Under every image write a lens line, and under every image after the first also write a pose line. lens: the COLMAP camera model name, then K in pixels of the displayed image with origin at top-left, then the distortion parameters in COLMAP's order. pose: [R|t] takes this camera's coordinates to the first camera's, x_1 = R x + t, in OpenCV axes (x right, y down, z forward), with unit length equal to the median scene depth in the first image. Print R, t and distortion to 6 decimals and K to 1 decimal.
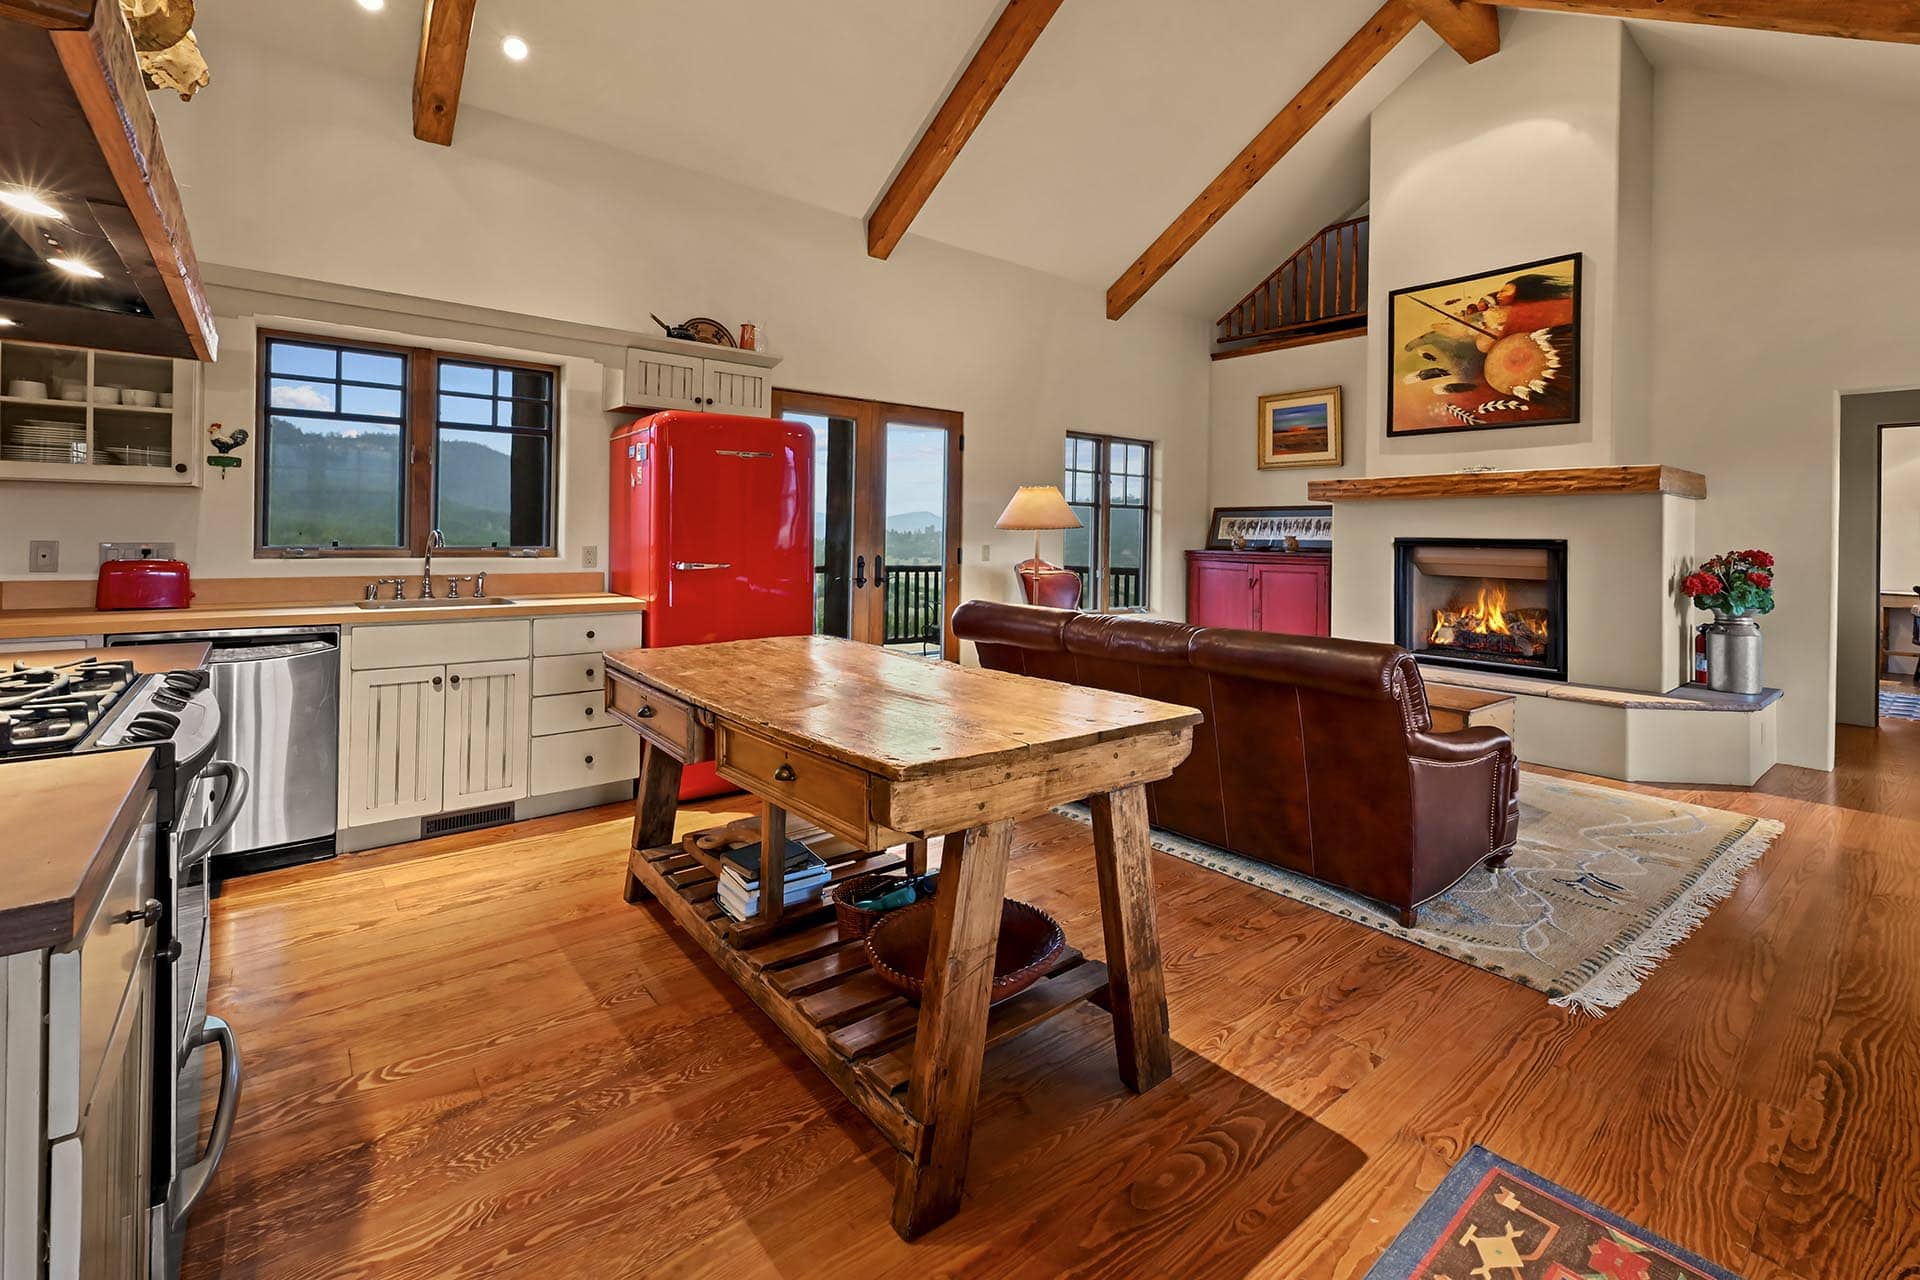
lens RADIAL K [[836.8, 0, 989.1], [0, 836.8, 529.6], [0, 0, 1]] dist [0.001412, 0.000131]
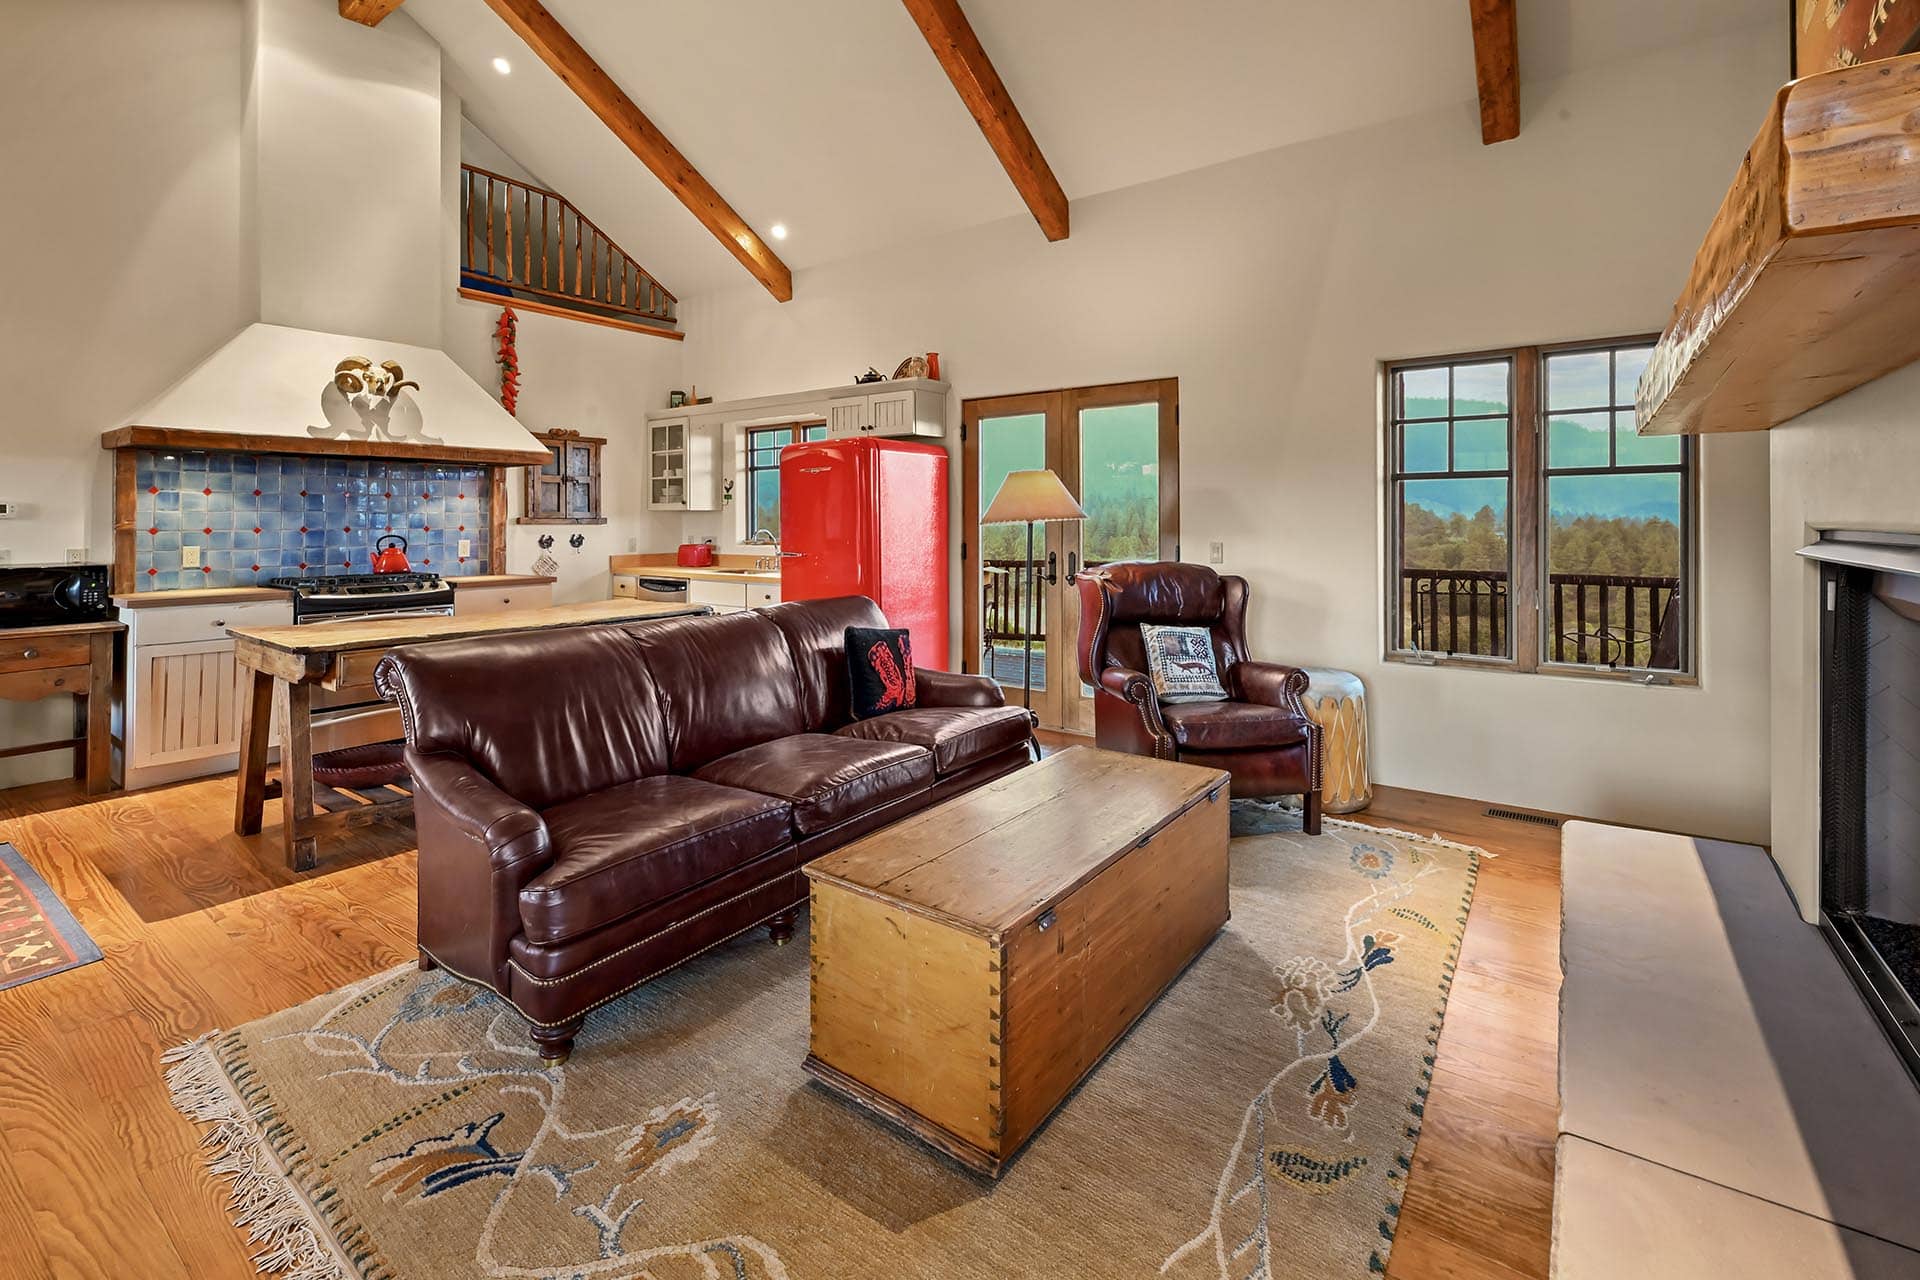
lens RADIAL K [[844.2, 0, 989.4], [0, 844.2, 511.7], [0, 0, 1]] dist [-0.001090, -0.000127]
pose [[0.258500, -0.026583, -0.965645, 1.133744], [0.011623, 0.999635, -0.024408, 0.011316], [0.965941, -0.004914, 0.258714, 0.994571]]
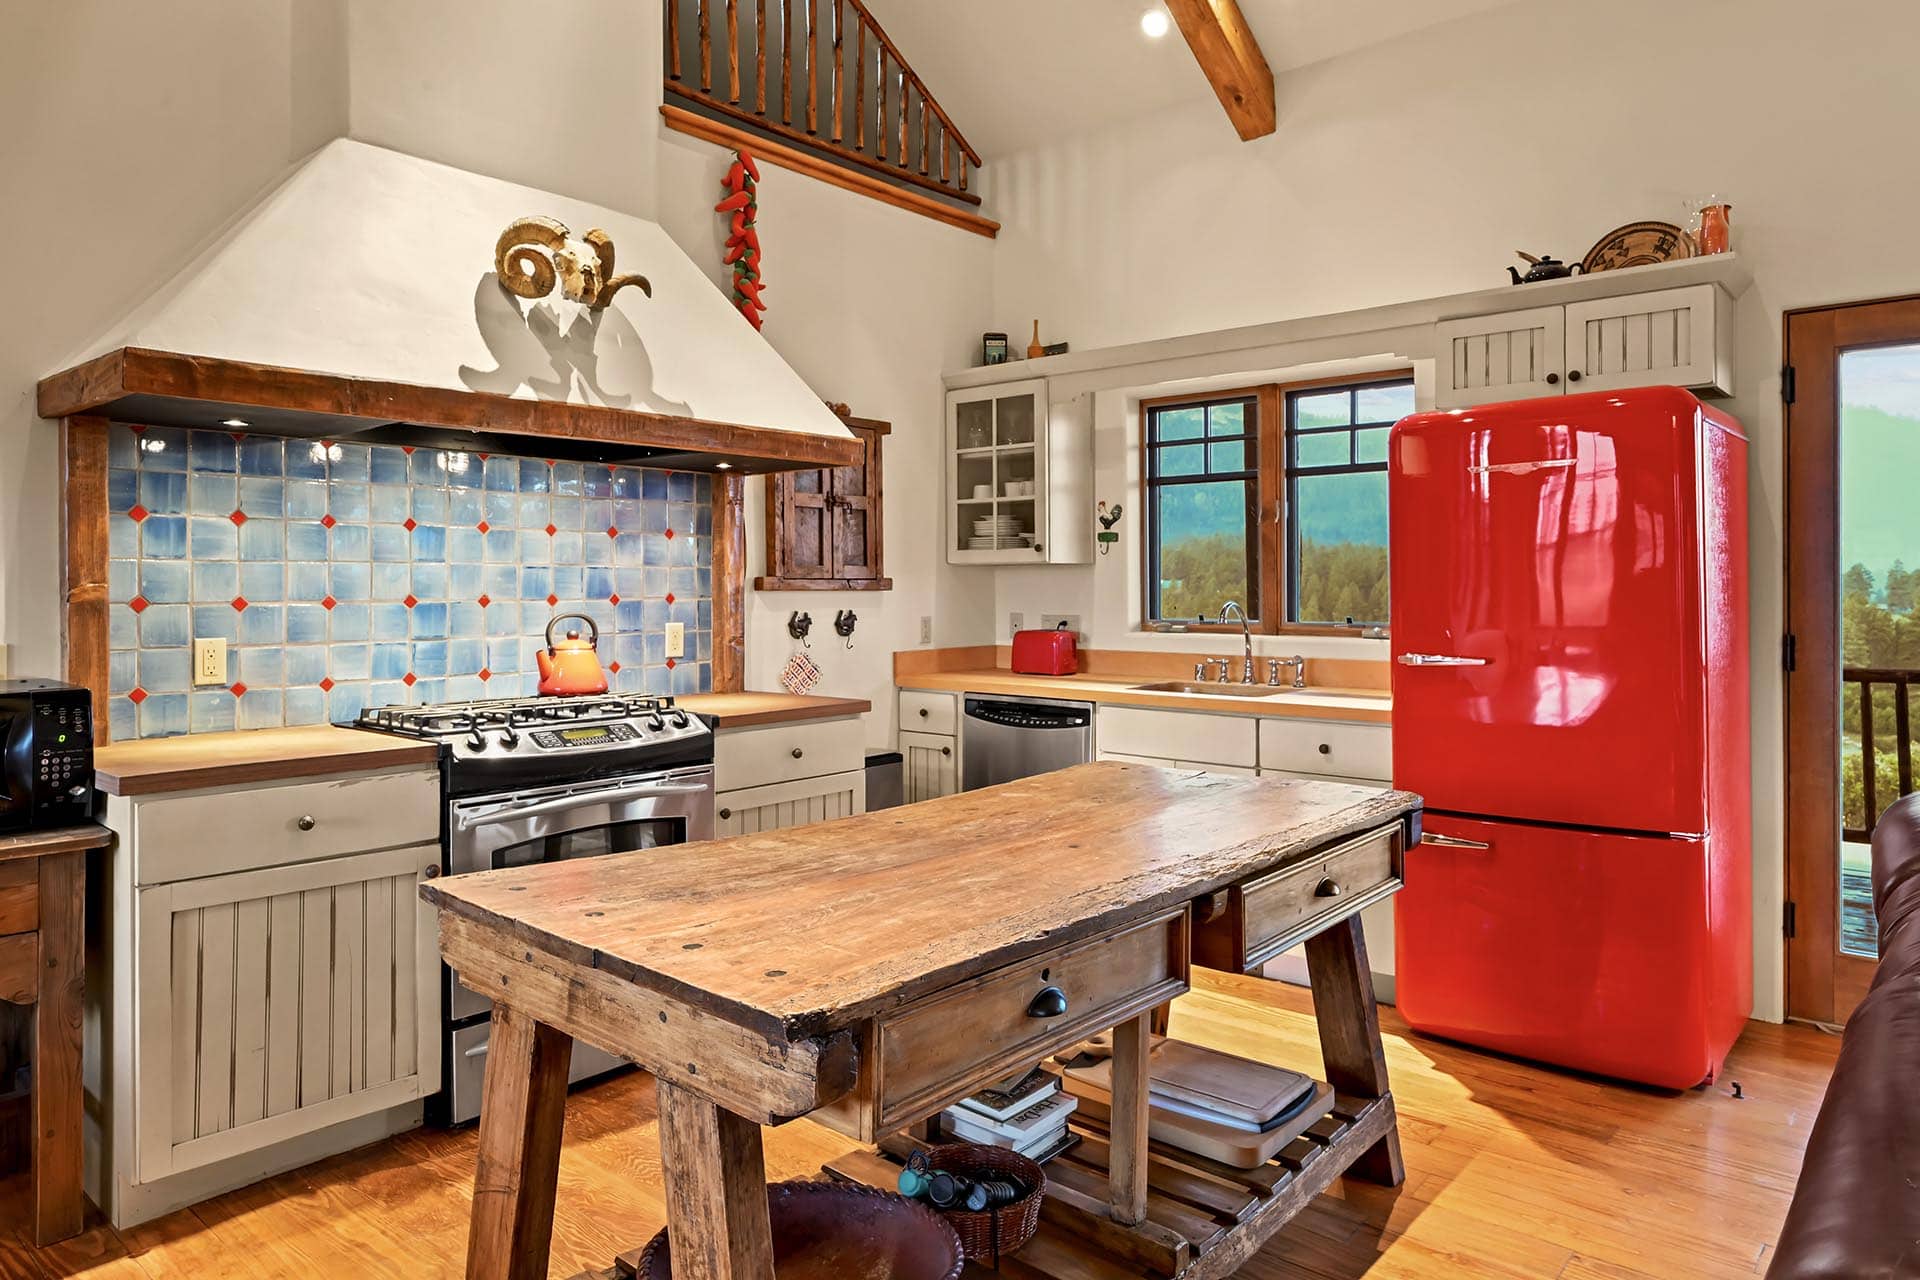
lens RADIAL K [[1207.6, 0, 962.7], [0, 1207.6, 589.7], [0, 0, 1]] dist [-0.004450, -0.000776]
pose [[0.162245, -0.012450, -0.986672, 0.486842], [0.008494, 0.999901, -0.011220, -0.000989], [0.986714, -0.006560, 0.162335, 0.532992]]
